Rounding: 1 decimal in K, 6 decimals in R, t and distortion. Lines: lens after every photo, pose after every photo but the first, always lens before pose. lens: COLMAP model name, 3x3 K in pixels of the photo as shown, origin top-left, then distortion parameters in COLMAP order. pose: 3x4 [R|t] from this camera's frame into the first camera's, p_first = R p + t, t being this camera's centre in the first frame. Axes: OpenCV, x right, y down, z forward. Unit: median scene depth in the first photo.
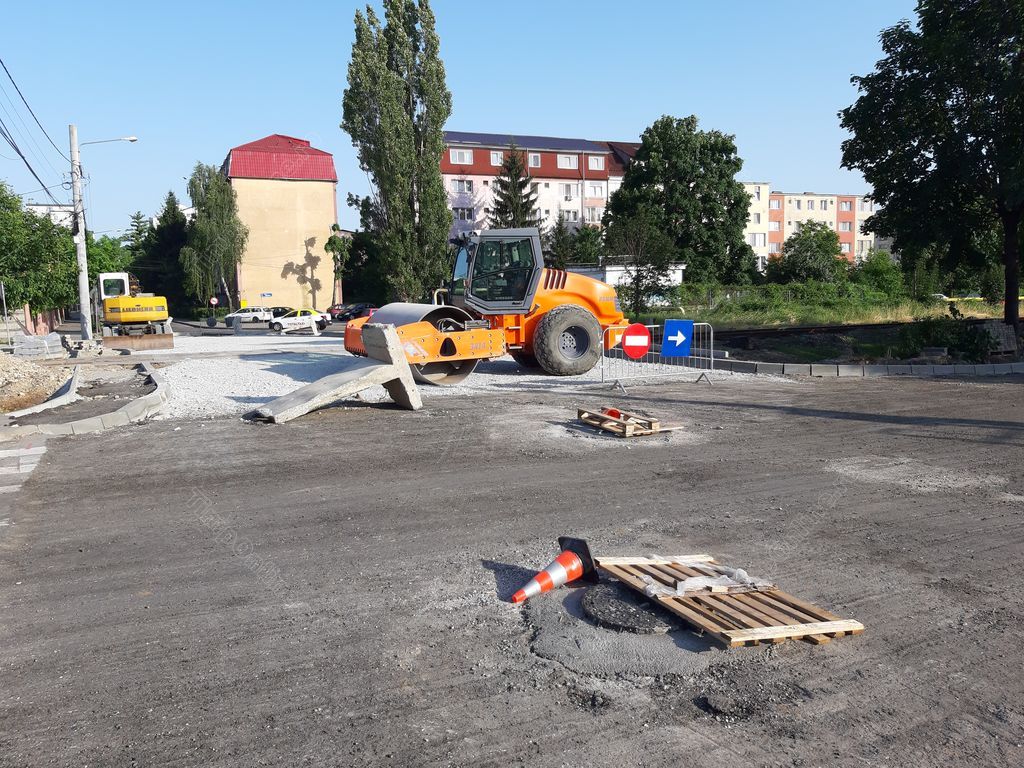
lens RADIAL K [[805.3, 0, 515.1], [0, 805.3, 374.6], [0, 0, 1]] dist [0.053017, -0.090212]
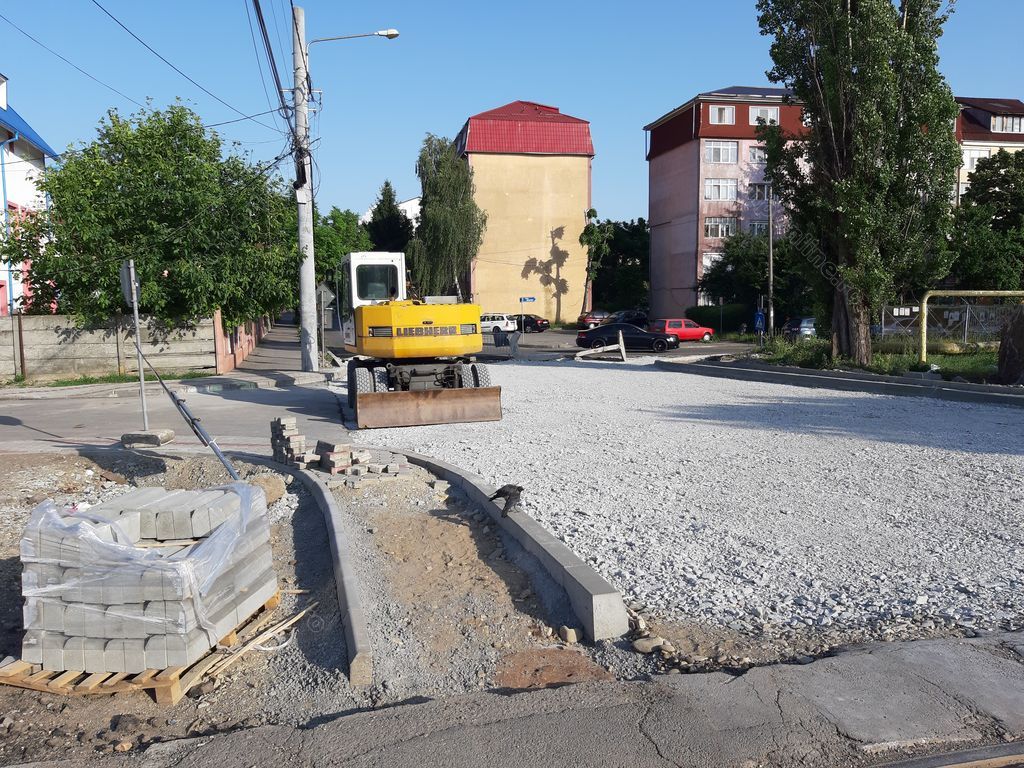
lens RADIAL K [[805.3, 0, 511.0], [0, 805.3, 383.2], [0, 0, 1]] dist [0.053017, -0.090212]
pose [[0.975583, 0.037629, -0.216385, -0.134662], [-0.036529, 0.999291, 0.009081, -0.023986], [0.216573, -0.000955, 0.976266, 0.238993]]
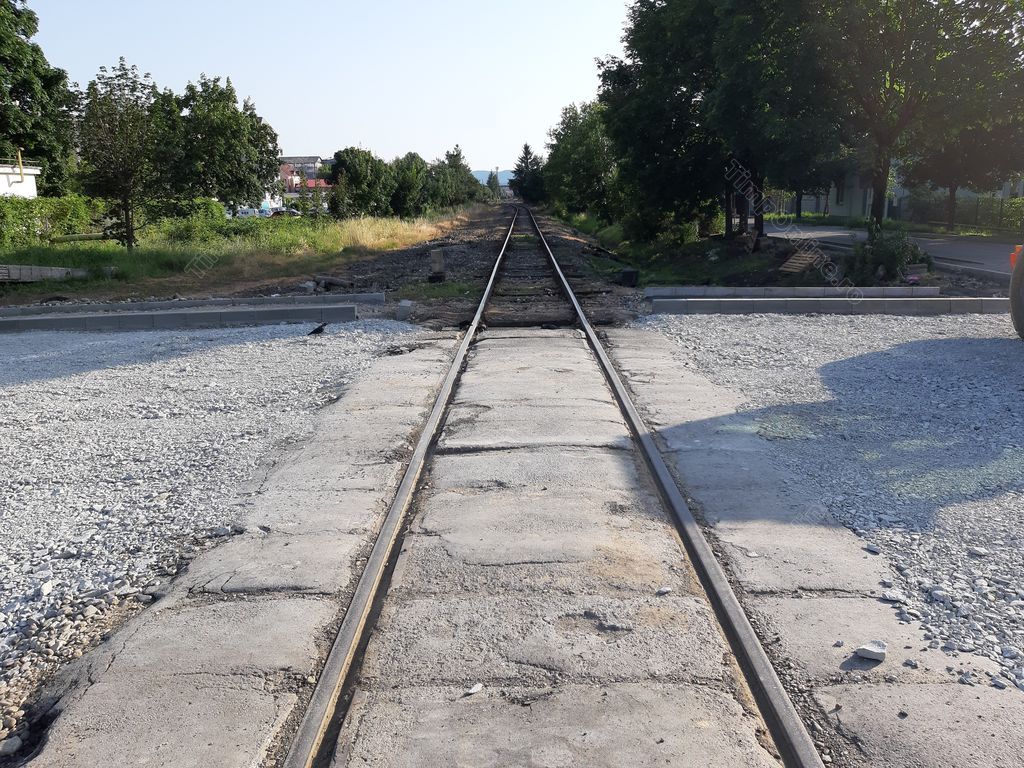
lens RADIAL K [[805.3, 0, 510.3], [0, 805.3, 383.8], [0, 0, 1]] dist [0.053017, -0.090212]
pose [[0.445508, -0.179429, 0.877113, -0.253429], [0.086635, 0.983753, 0.157239, -0.040927], [-0.891076, 0.005938, 0.453815, 0.462737]]
